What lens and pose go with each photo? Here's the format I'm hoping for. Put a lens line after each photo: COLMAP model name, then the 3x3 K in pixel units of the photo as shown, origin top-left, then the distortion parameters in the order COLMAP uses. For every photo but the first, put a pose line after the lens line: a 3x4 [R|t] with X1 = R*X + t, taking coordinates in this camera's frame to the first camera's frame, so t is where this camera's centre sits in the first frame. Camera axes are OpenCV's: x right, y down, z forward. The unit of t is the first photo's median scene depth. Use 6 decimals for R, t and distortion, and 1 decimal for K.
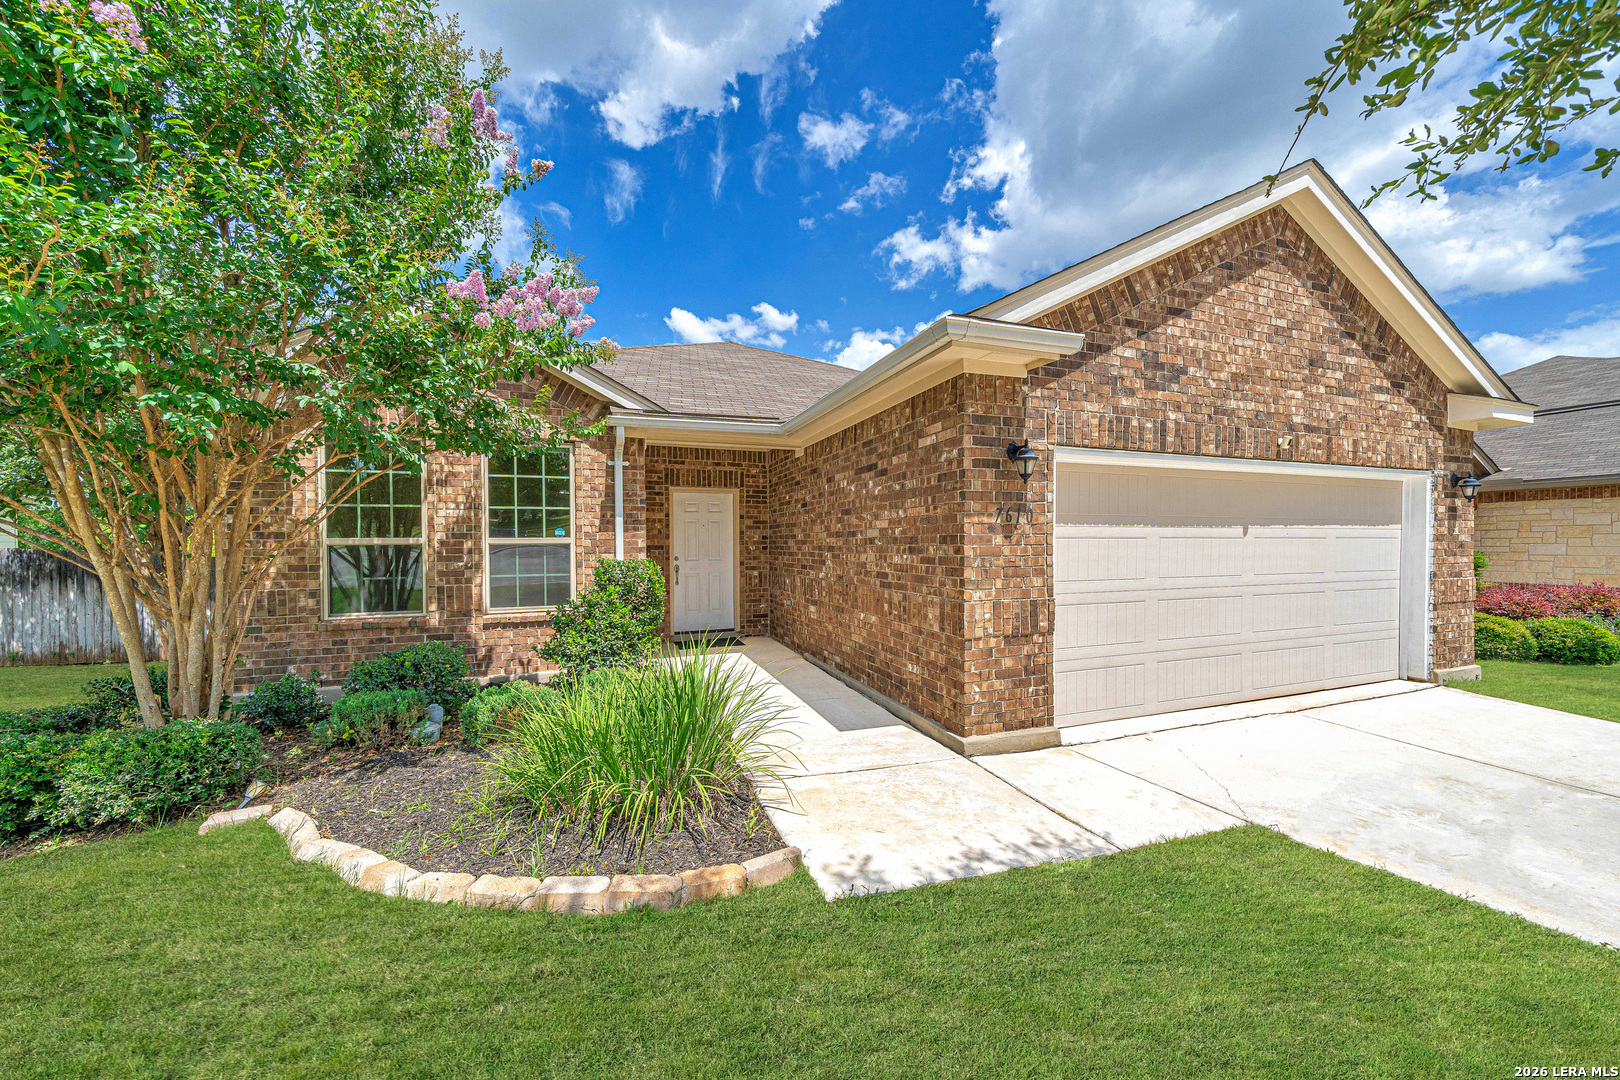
lens RADIAL K [[571.6, 0, 812.7], [0, 571.6, 541.4], [0, 0, 1]] dist [-0.004793, 0.000213]
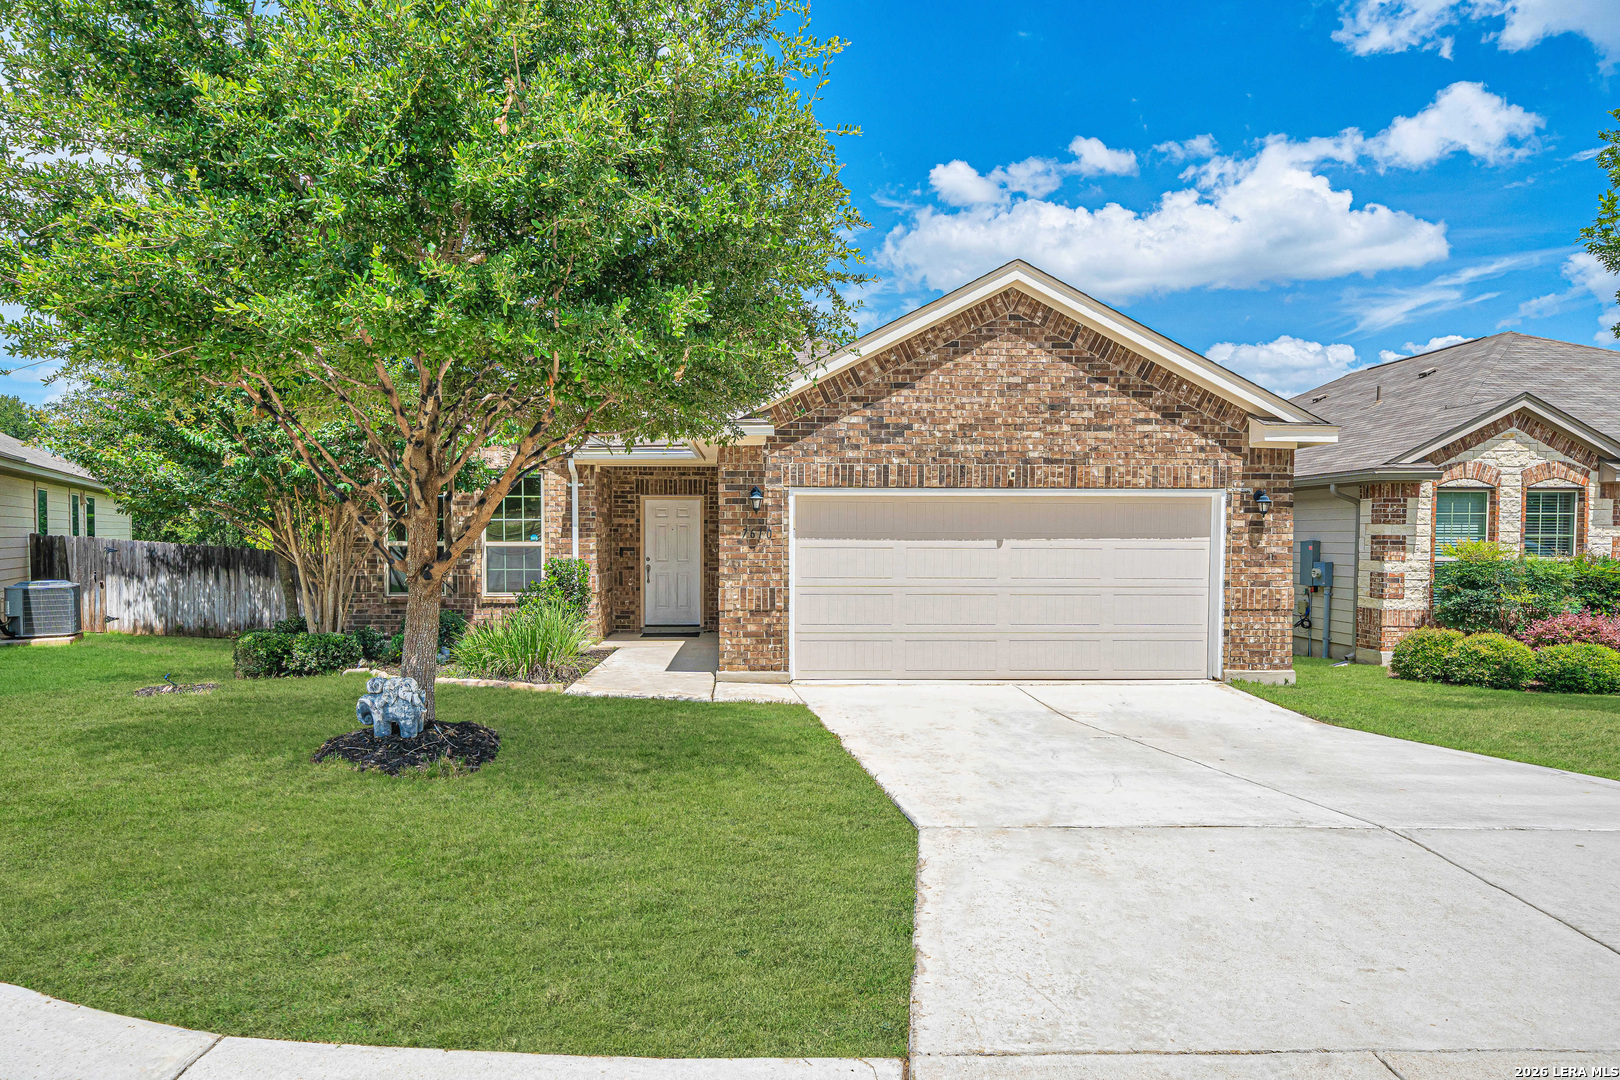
lens RADIAL K [[967.6, 0, 805.5], [0, 967.6, 541.2], [0, 0, 1]] dist [0.001918, -0.000156]
pose [[0.957772, 0.008984, -0.287389, 1.010874], [-0.006780, 0.999939, 0.008666, -0.039514], [0.287450, -0.006352, 0.957775, -1.219473]]
